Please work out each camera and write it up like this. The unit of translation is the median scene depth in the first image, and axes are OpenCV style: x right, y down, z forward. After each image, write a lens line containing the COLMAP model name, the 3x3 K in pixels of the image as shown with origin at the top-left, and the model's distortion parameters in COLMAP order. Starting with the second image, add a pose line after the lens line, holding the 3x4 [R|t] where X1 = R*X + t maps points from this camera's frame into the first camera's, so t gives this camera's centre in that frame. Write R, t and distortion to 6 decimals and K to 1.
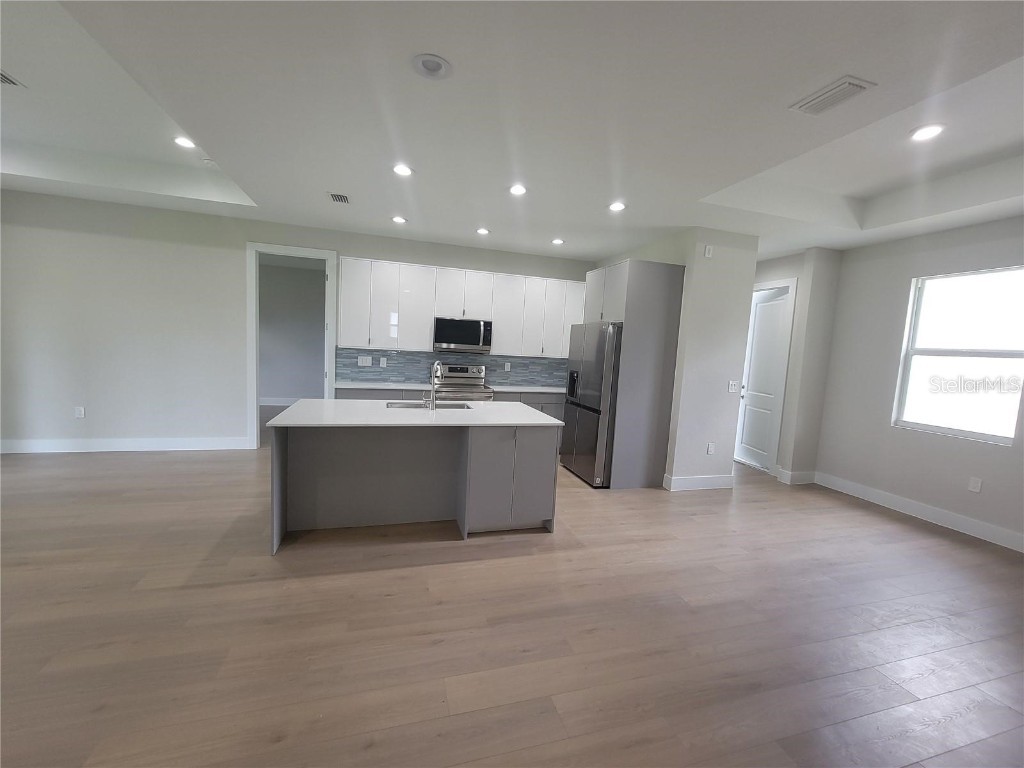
lens RADIAL K [[418.2, 0, 510.7], [0, 418.2, 381.2], [0, 0, 1]] dist [-0.004976, 0.000296]
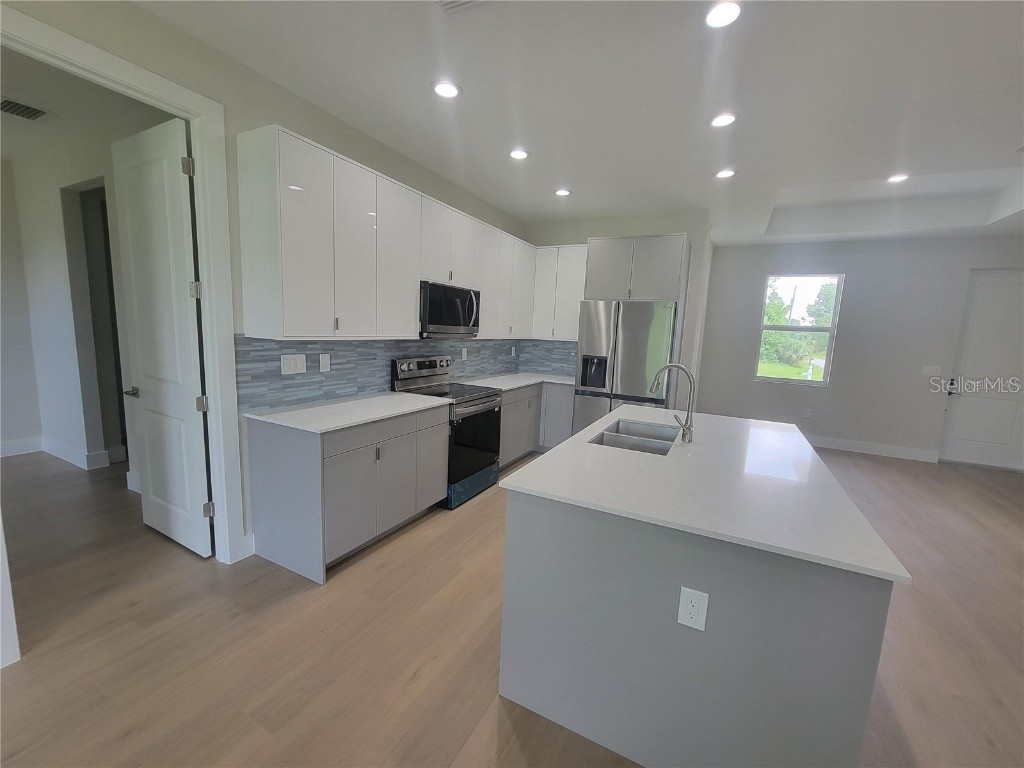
lens RADIAL K [[418.2, 0, 511.0], [0, 418.2, 385.8], [0, 0, 1]] dist [-0.004976, 0.000296]
pose [[0.693834, -0.121239, 0.709856, -0.521784], [0.053813, 0.991699, 0.116777, -0.066322], [-0.718121, -0.042824, 0.694599, 0.481241]]
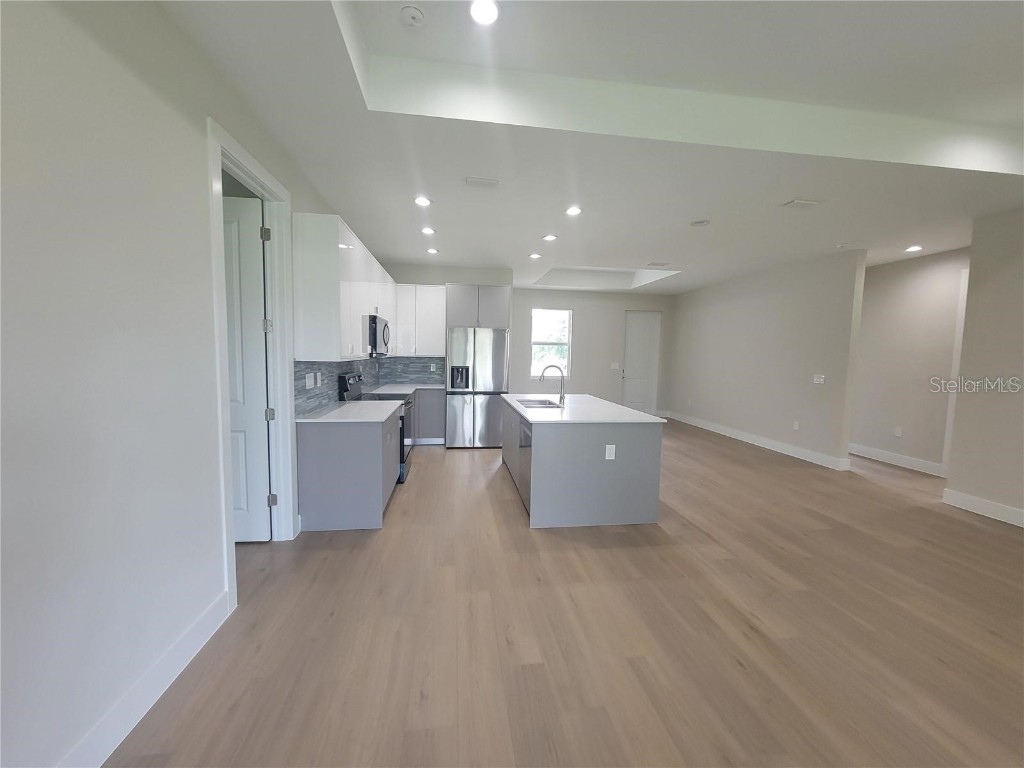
lens RADIAL K [[418.2, 0, 514.4], [0, 418.2, 384.7], [0, 0, 1]] dist [-0.004976, 0.000296]
pose [[0.145777, -0.128521, 0.980934, -0.917652], [0.073020, 0.990219, 0.118886, -0.094375], [-0.986619, 0.054297, 0.153736, 0.602251]]
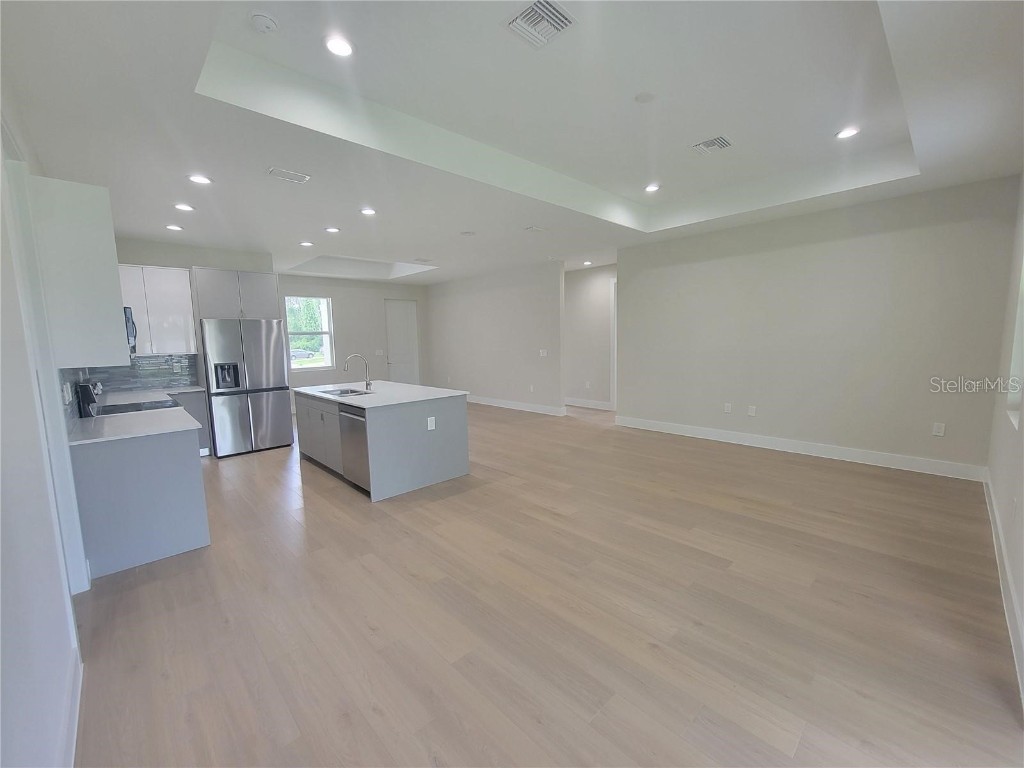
lens RADIAL K [[418.2, 0, 512.9], [0, 418.2, 381.8], [0, 0, 1]] dist [-0.004976, 0.000296]
pose [[-0.456748, -0.139112, 0.878652, -1.012902], [0.073339, 0.978447, 0.193036, -0.116957], [-0.886568, 0.152608, -0.436702, 0.747459]]
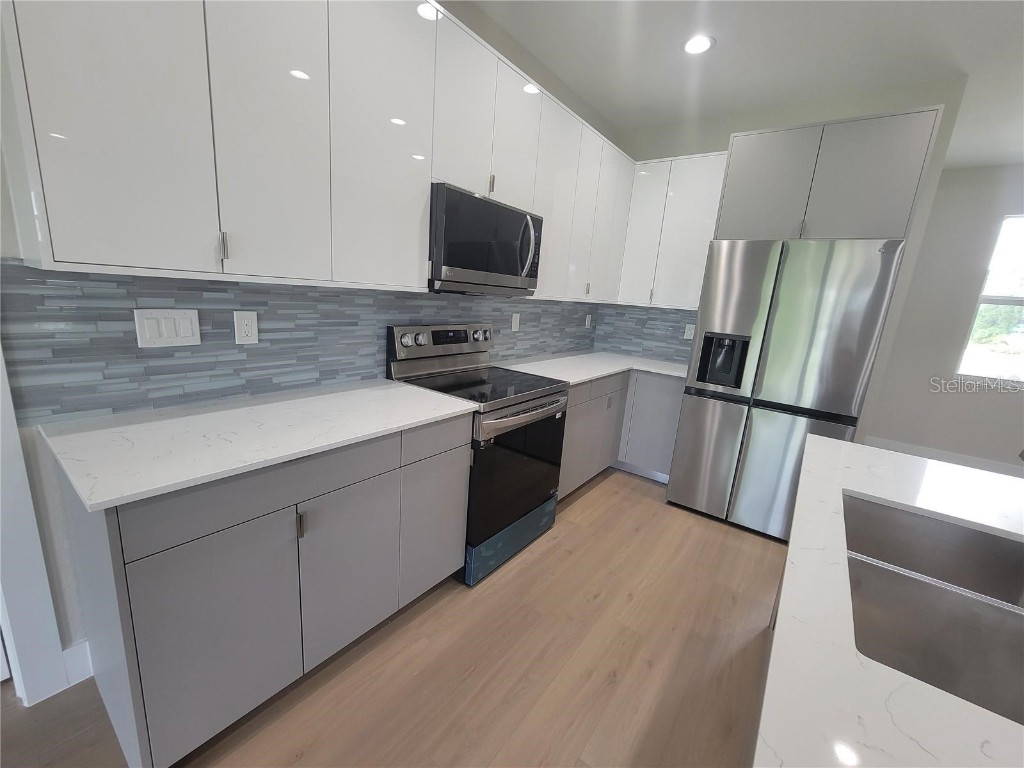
lens RADIAL K [[418.2, 0, 509.4], [0, 418.2, 386.3], [0, 0, 1]] dist [-0.004976, 0.000296]
pose [[0.803243, -0.124896, 0.582411, -0.335169], [0.018511, 0.982532, 0.185171, -0.056477], [-0.595364, -0.137957, 0.791523, 0.675179]]
